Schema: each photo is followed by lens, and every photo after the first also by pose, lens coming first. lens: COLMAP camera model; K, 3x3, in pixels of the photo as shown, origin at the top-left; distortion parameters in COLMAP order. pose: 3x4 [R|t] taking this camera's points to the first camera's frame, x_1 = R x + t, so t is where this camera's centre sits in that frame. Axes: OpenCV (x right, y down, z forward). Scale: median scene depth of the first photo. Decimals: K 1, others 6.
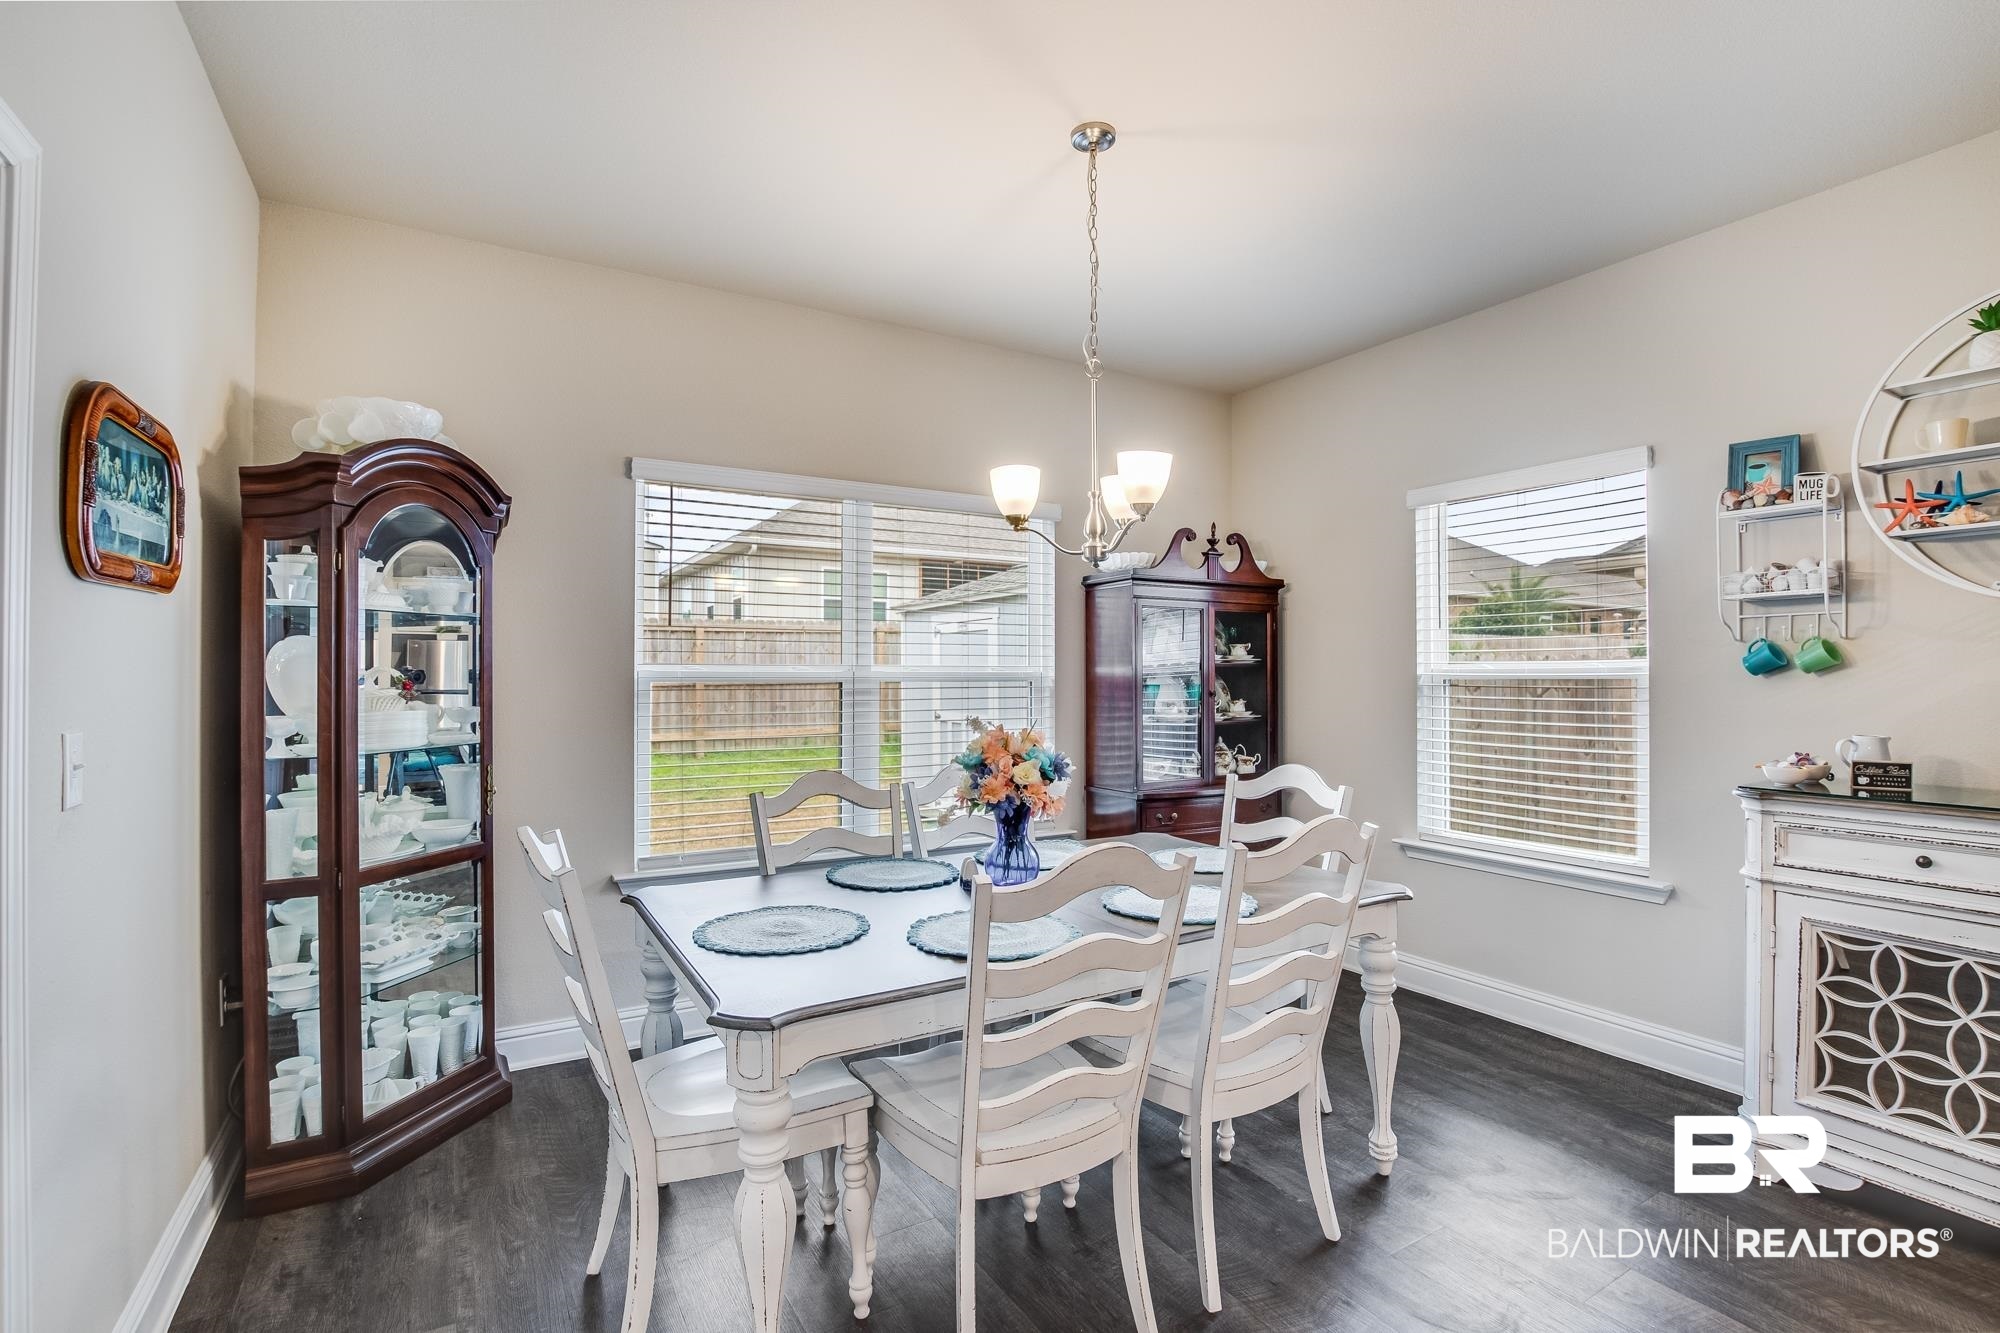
lens RADIAL K [[935.1, 0, 1000.0], [0, 935.1, 666.5], [0, 0, 1]] dist [-0.000386, -0.000067]
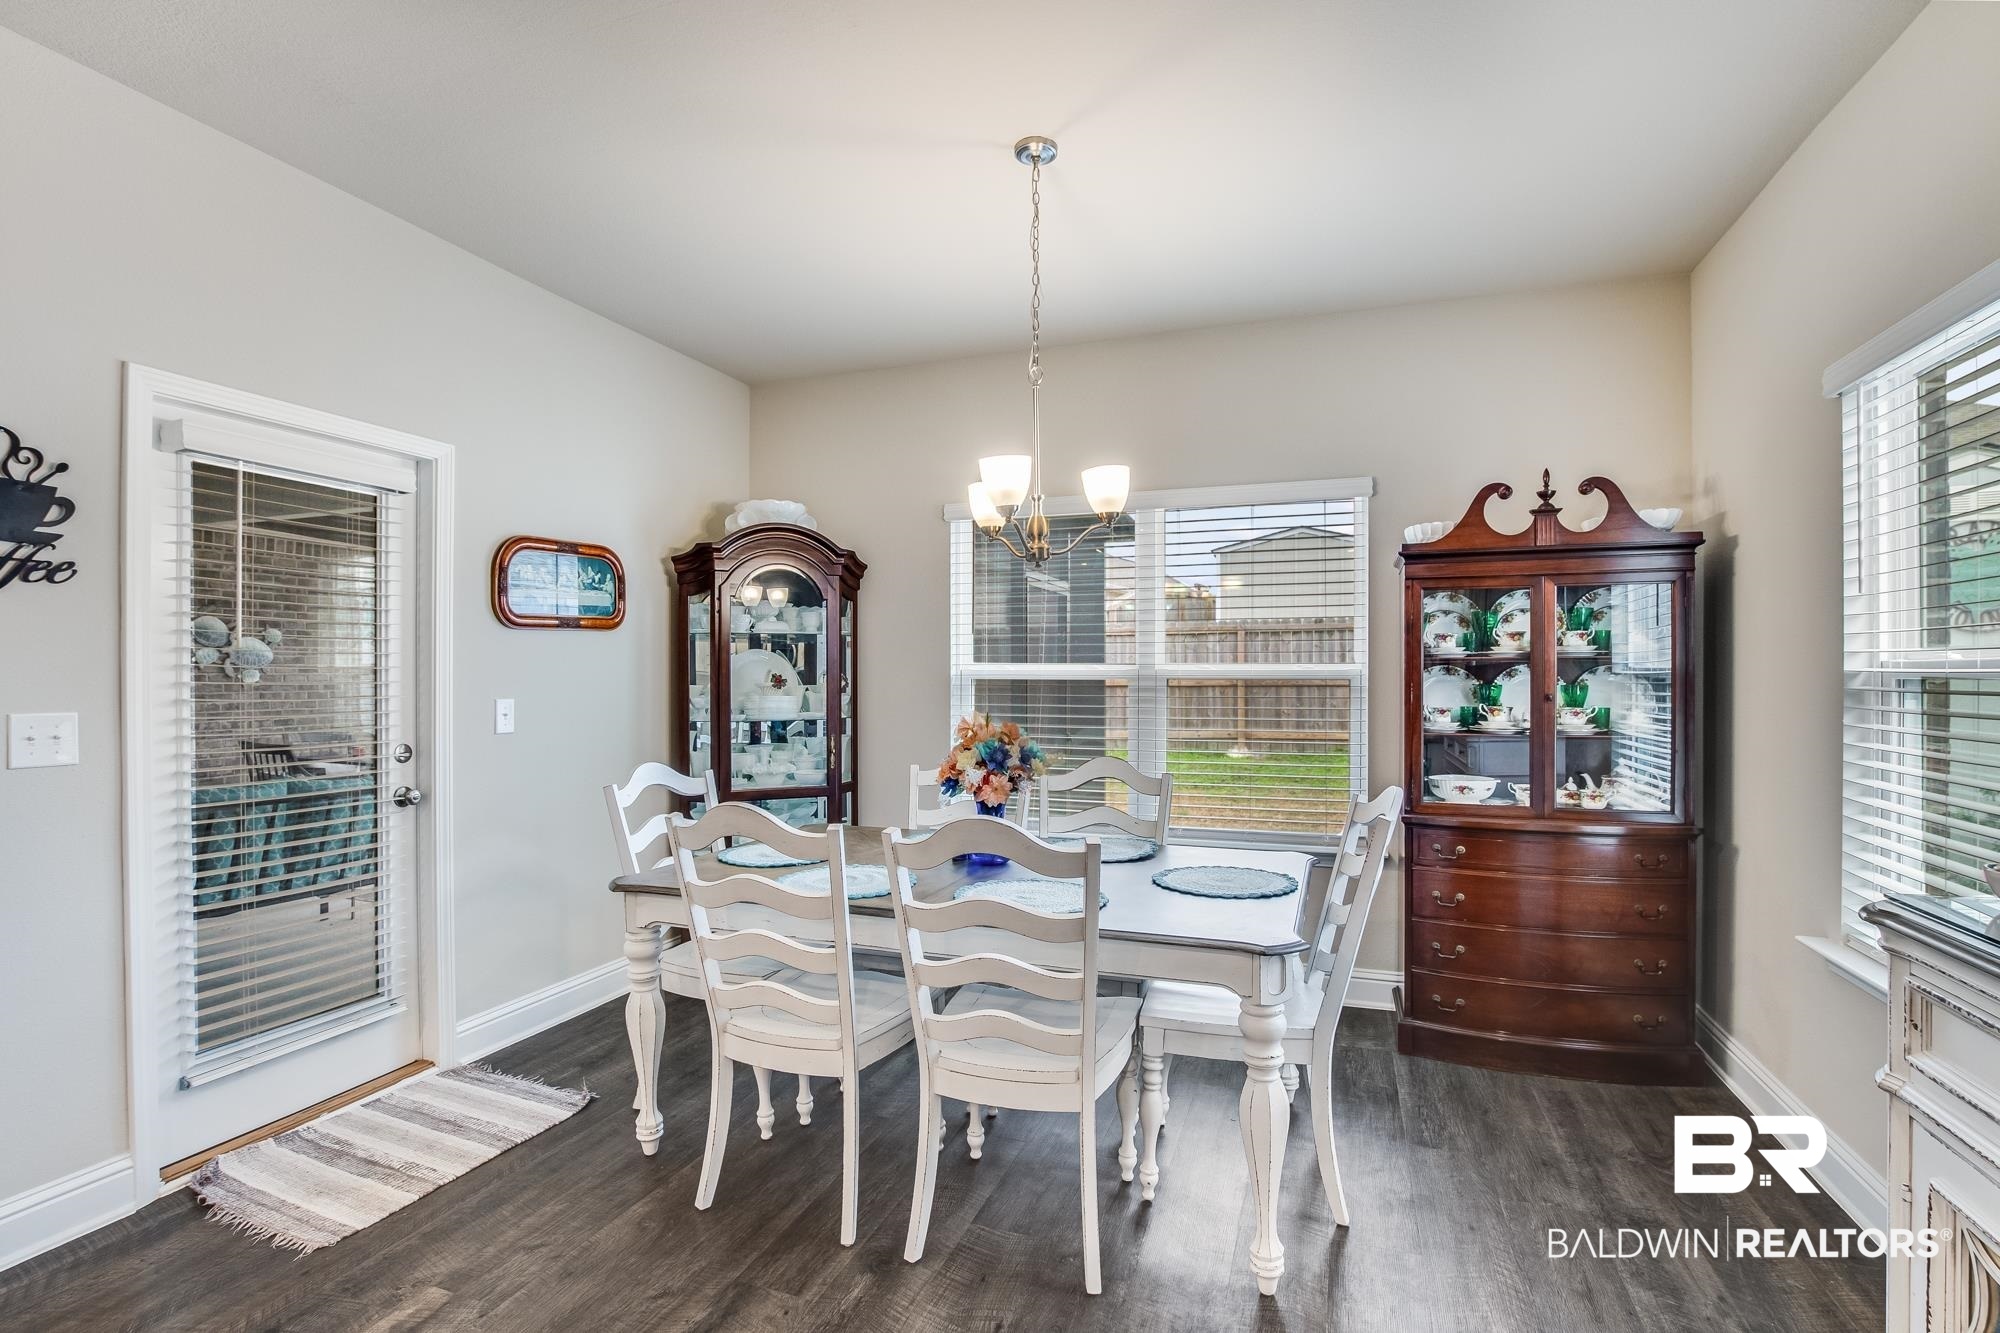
lens RADIAL K [[911.9, 0, 997.4], [0, 911.9, 675.1], [0, 0, 1]] dist [-0.018607, -0.000230]
pose [[0.631703, 0.000832, -0.775210, 0.697721], [0.006974, 0.999953, 0.006756, 0.004154], [0.775179, -0.009674, 0.631668, 0.272945]]
